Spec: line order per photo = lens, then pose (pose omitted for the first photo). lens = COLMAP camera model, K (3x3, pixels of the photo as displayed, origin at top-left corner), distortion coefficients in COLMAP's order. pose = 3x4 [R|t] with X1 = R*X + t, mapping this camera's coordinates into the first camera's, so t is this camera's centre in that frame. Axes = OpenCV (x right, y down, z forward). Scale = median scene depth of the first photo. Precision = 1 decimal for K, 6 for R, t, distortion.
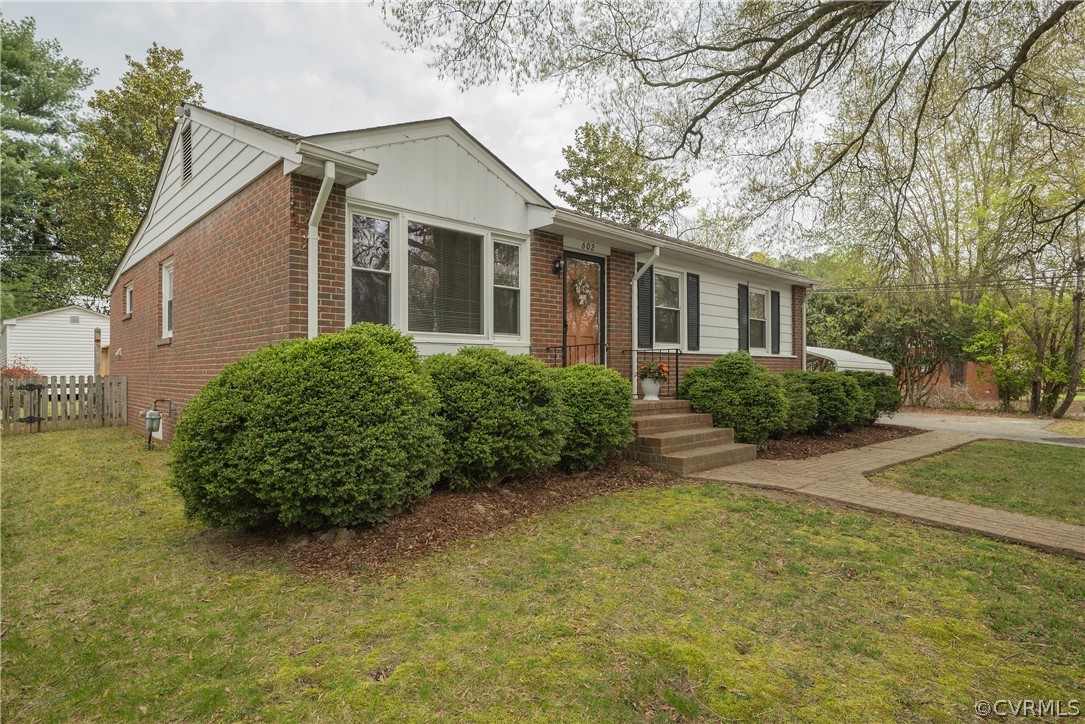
lens RADIAL K [[586.6, 0, 542.5], [0, 586.6, 362.0], [0, 0, 1]] dist [-0.002316, -0.000281]
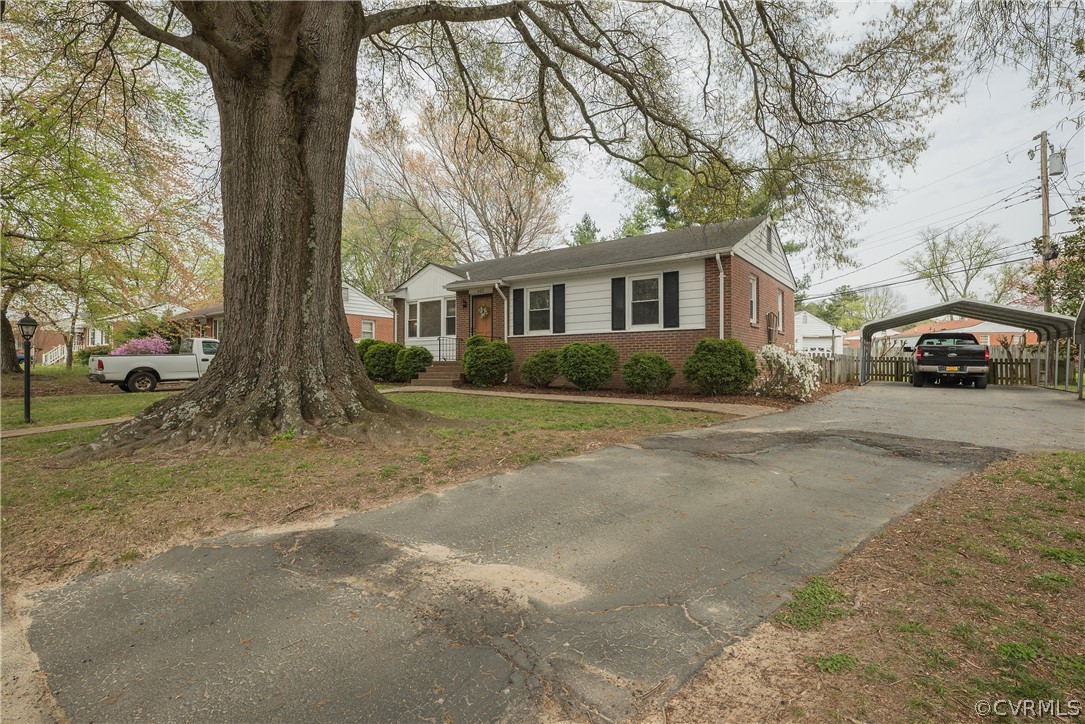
lens RADIAL K [[528.7, 0, 542.5], [0, 528.7, 362.0], [0, 0, 1]] dist [-0.000712, -0.000094]
pose [[0.177560, -0.017998, -0.983945, 1.610139], [0.010267, 0.999812, -0.016435, 0.078438], [0.984056, -0.007184, 0.177711, 0.694809]]
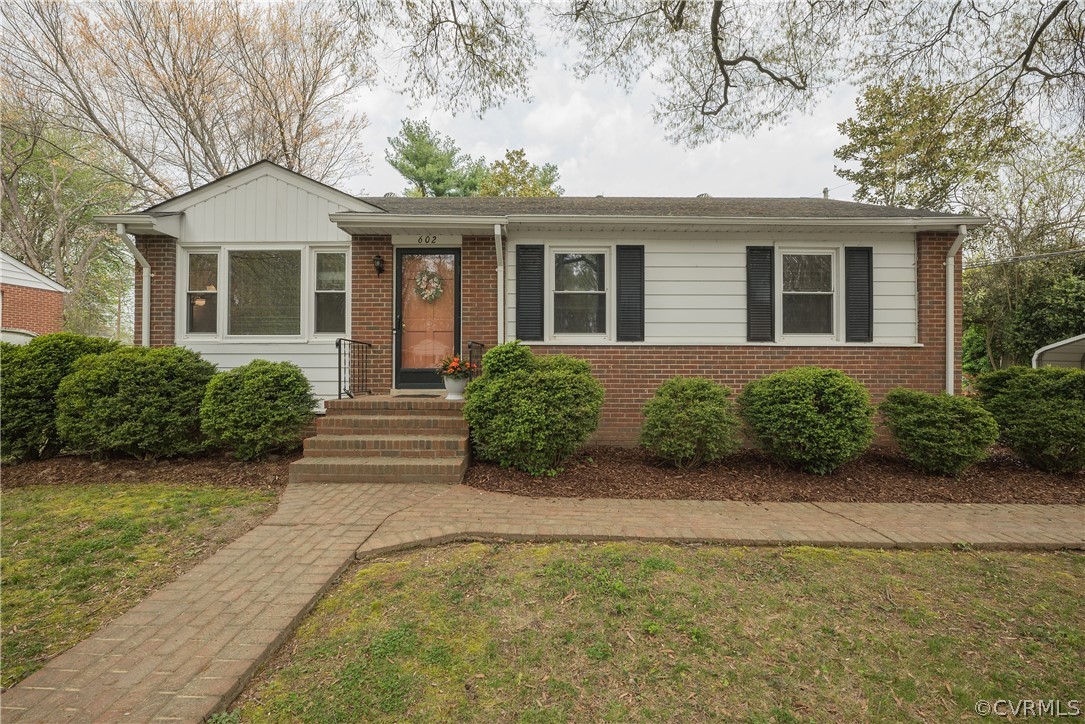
lens RADIAL K [[465.7, 0, 542.5], [0, 465.7, 362.0], [0, 0, 1]] dist [-0.016471, -0.000139]
pose [[0.719024, 0.000491, -0.694985, 0.602796], [0.006828, 0.999946, 0.007771, 0.002784], [0.694951, -0.010333, 0.718982, 0.452901]]
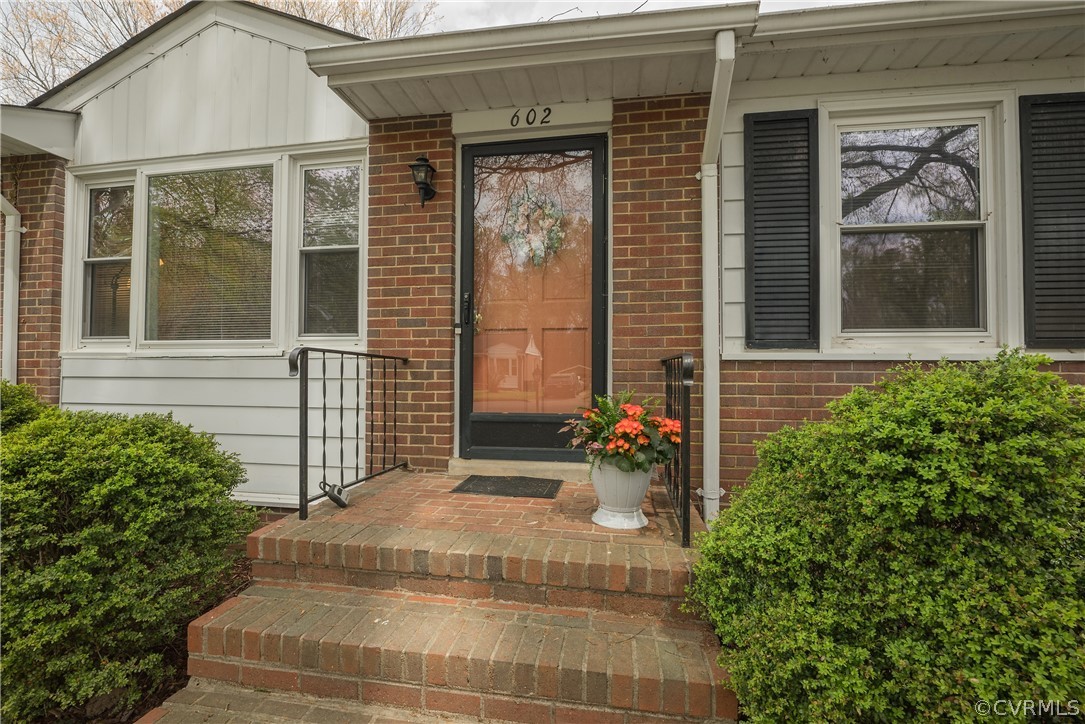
lens RADIAL K [[465.7, 0, 542.5], [0, 465.7, 362.0], [0, 0, 1]] dist [-0.016471, -0.000139]
pose [[0.597509, -0.007539, -0.801827, 0.279144], [0.007155, 0.999966, -0.004070, -0.013929], [0.801830, -0.003305, 0.597543, 0.638219]]
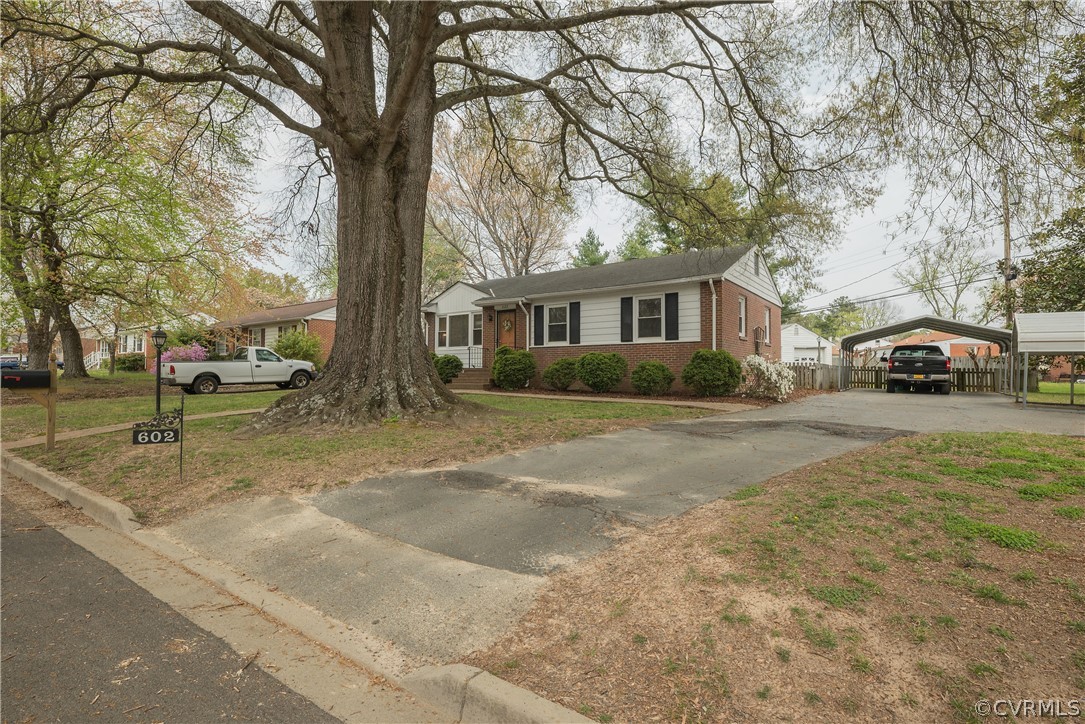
lens RADIAL K [[528.7, 0, 542.5], [0, 528.7, 362.0], [0, 0, 1]] dist [-0.000712, -0.000094]
pose [[0.176905, -0.033685, -0.983651, 1.814248], [0.005720, 0.999432, -0.033197, 0.087293], [0.984211, 0.000247, 0.176997, 0.603613]]
